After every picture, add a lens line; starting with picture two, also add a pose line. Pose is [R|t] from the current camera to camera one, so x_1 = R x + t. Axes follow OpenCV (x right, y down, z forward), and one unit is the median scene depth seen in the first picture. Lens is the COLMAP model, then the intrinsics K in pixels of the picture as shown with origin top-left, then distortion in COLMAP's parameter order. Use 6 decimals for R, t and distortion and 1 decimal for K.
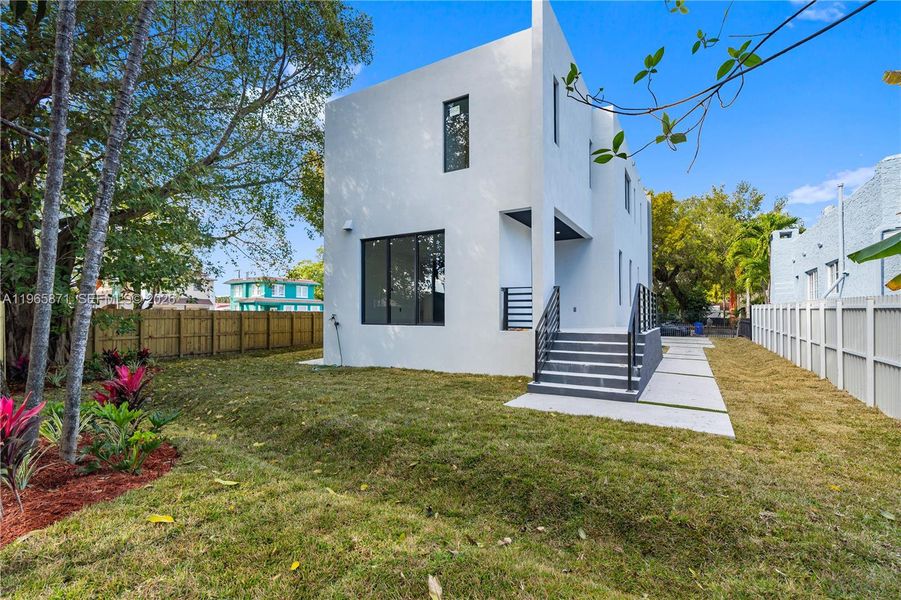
lens RADIAL K [[424.6, 0, 450.5], [0, 424.6, 300.0], [0, 0, 1]] dist [-0.004647, 0.000763]
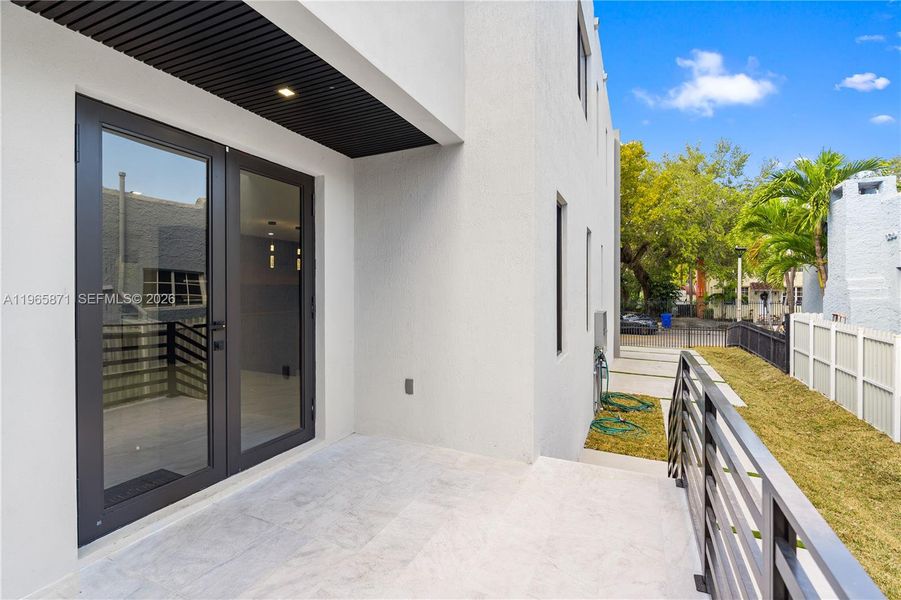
lens RADIAL K [[415.6, 0, 449.3], [0, 415.6, 286.9], [0, 0, 1]] dist [0.033895, 0.000264]
pose [[0.996087, -0.003959, 0.088289, 0.303424], [0.001508, 0.999612, 0.027814, -0.064818], [-0.088365, -0.027572, 0.995706, 0.723658]]
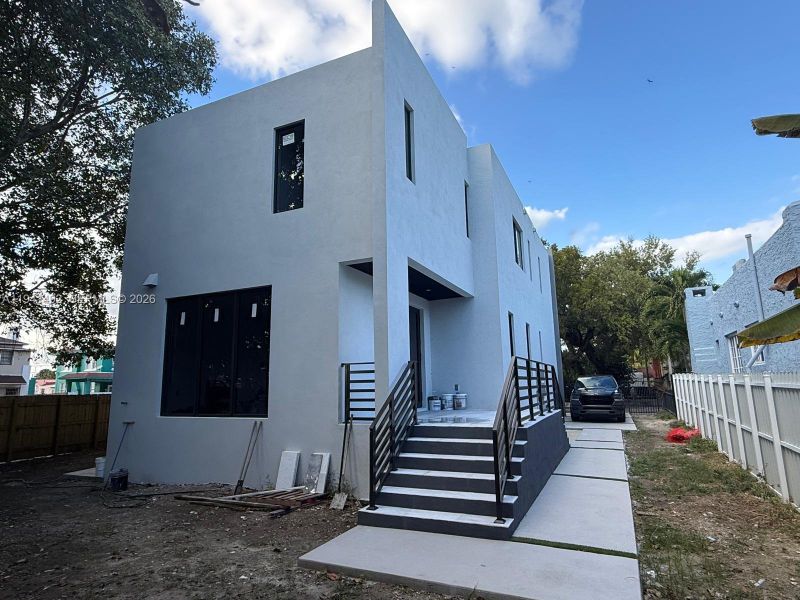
lens RADIAL K [[480.2, 0, 399.3], [0, 480.2, 284.1], [0, 0, 1]] dist [-0.001272, -0.001265]
pose [[0.995118, 0.000472, 0.098687, 0.108923], [0.016626, 0.984894, -0.172359, -0.015106], [-0.097277, 0.173158, 0.980078, 0.119235]]
